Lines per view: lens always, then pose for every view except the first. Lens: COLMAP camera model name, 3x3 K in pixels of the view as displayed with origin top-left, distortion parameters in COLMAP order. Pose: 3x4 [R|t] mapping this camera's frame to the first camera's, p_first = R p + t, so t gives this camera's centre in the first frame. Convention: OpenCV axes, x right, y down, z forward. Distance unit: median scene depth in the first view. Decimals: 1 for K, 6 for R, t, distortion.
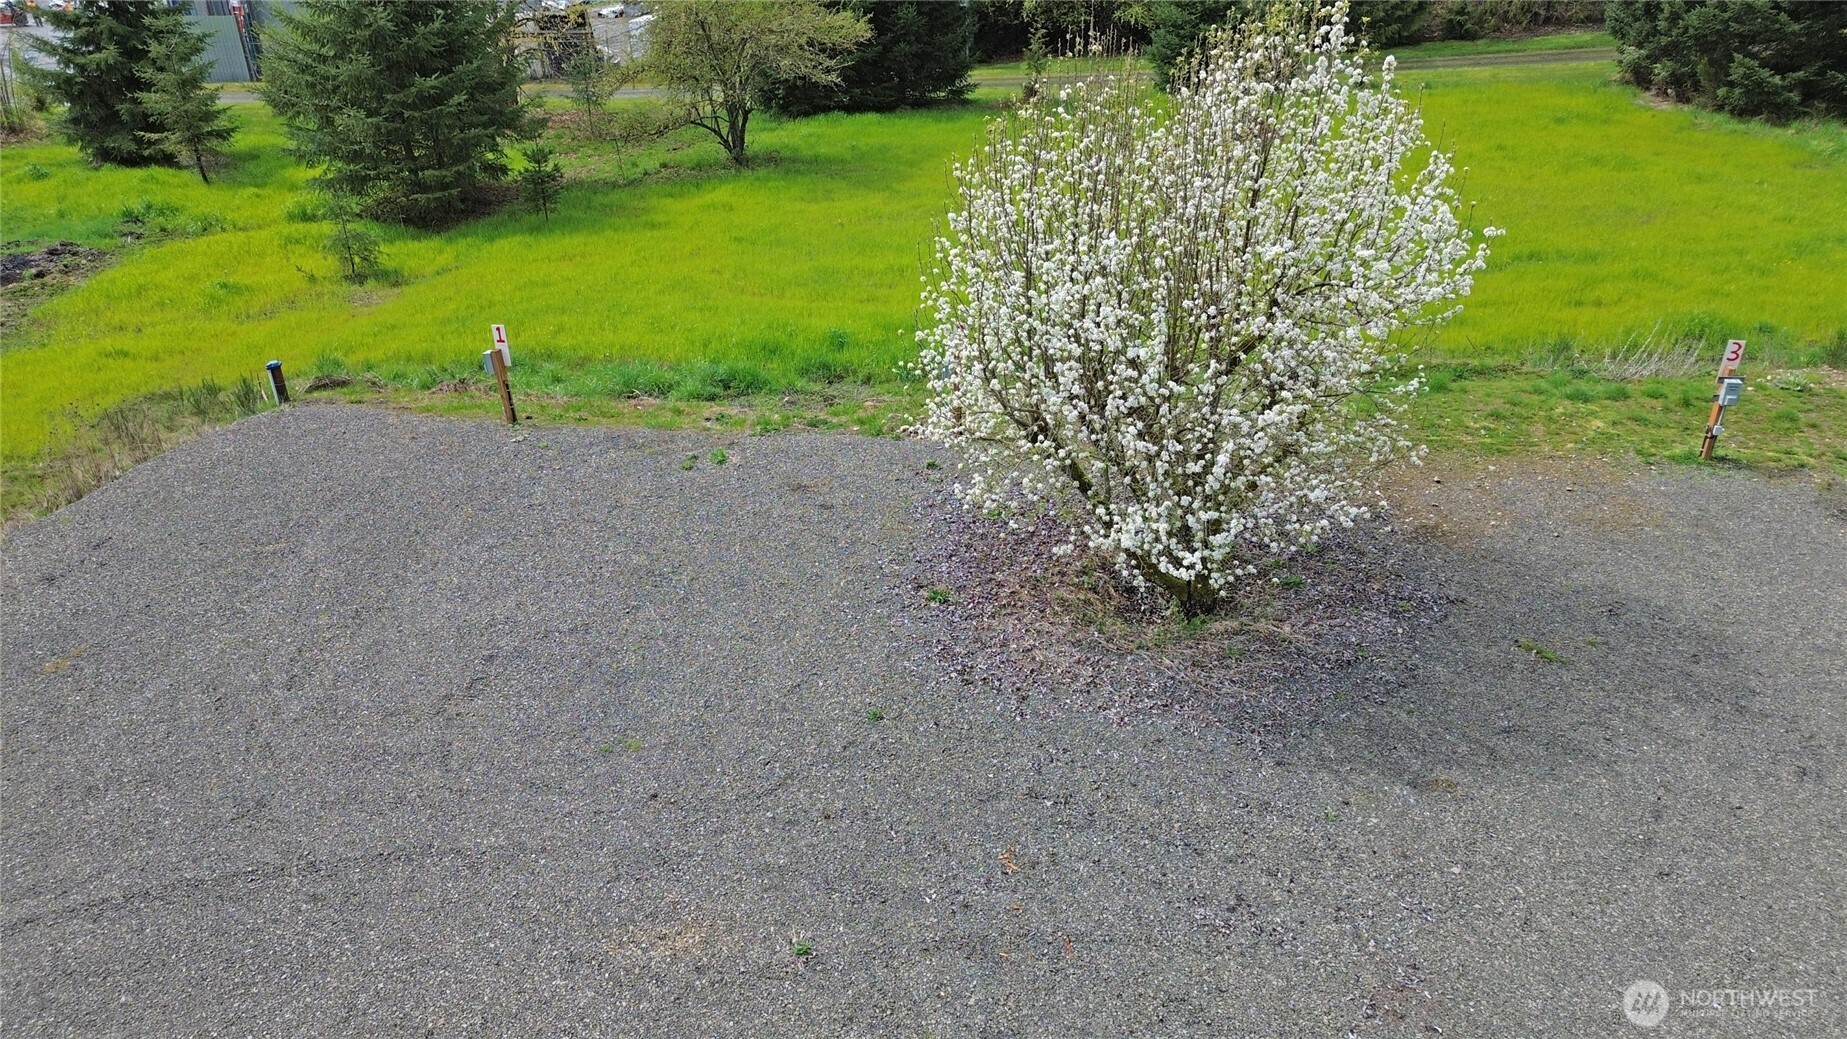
lens RADIAL K [[1294.3, 0, 926.9], [0, 1294.3, 520.2], [0, 0, 1]] dist [0.077233, -0.076128]
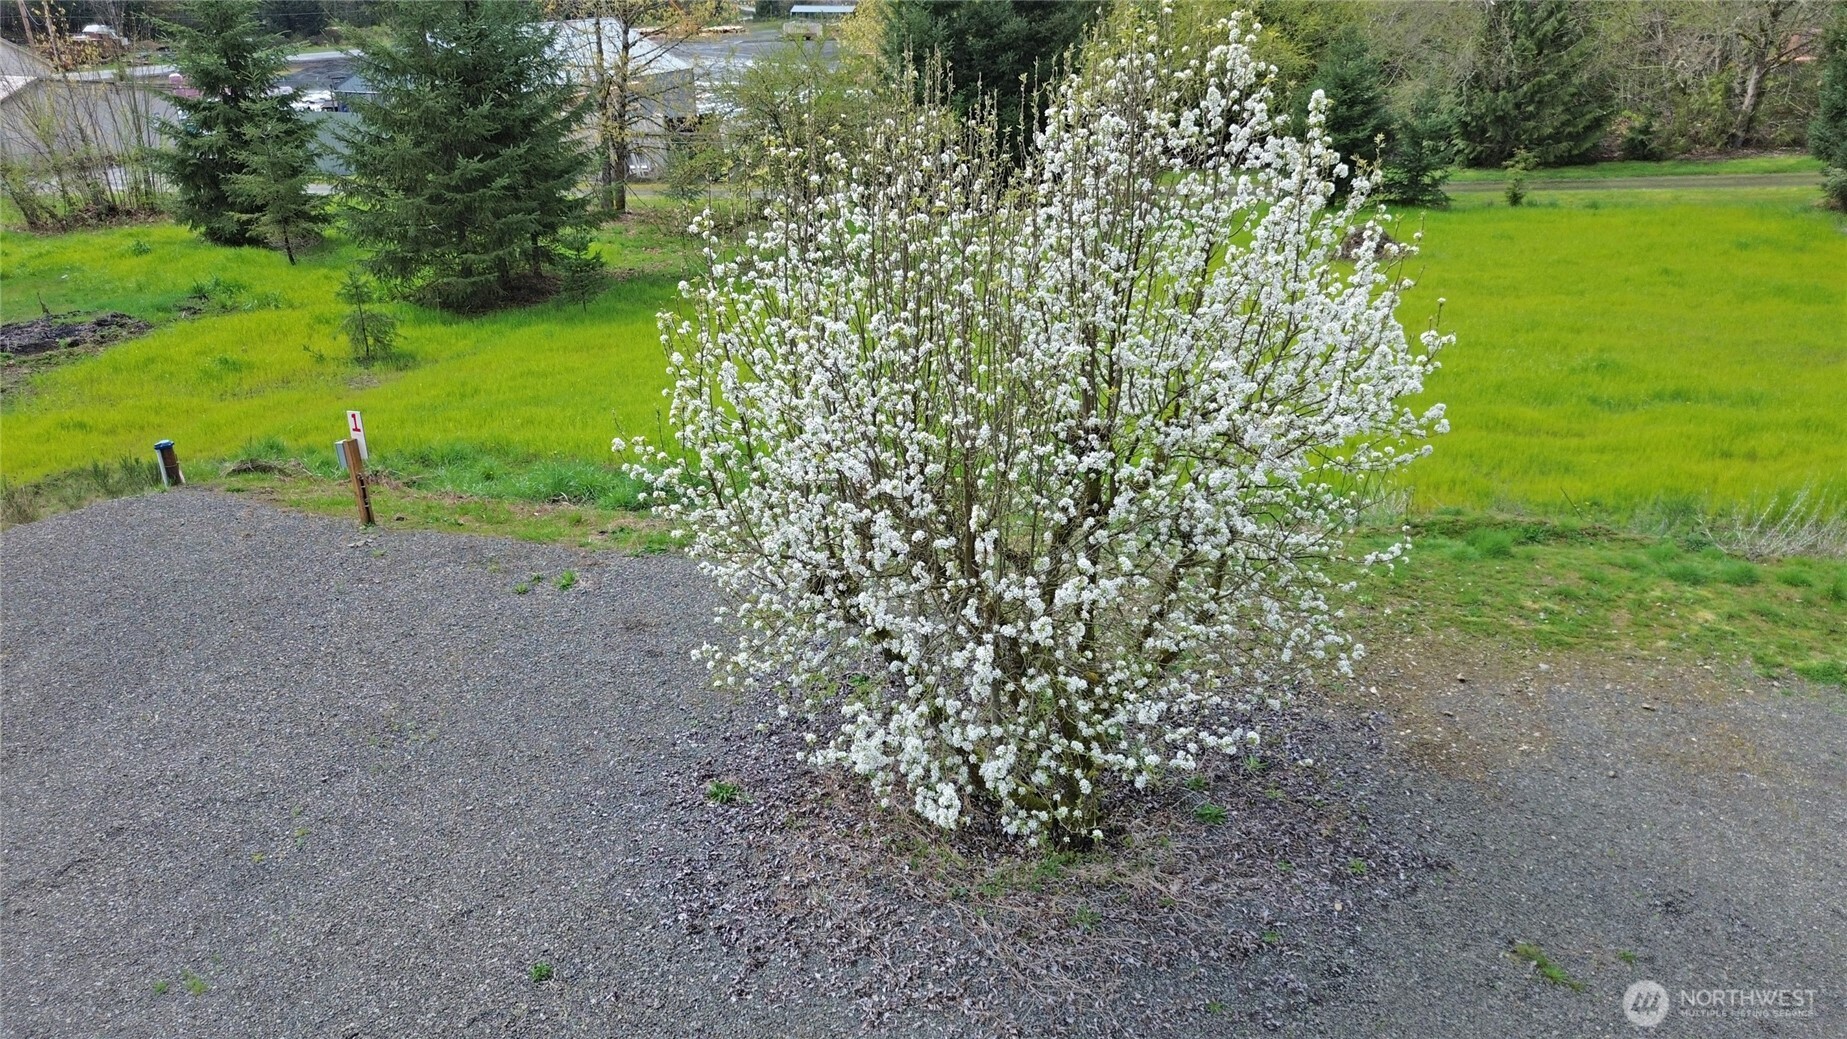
lens RADIAL K [[1294.3, 0, 926.9], [0, 1294.3, 520.2], [0, 0, 1]] dist [0.077233, -0.076128]
pose [[0.989262, 0.060277, -0.133144, 0.115070], [-0.071410, 0.994195, -0.080482, -0.024084], [0.127520, 0.089126, 0.987823, 0.136669]]
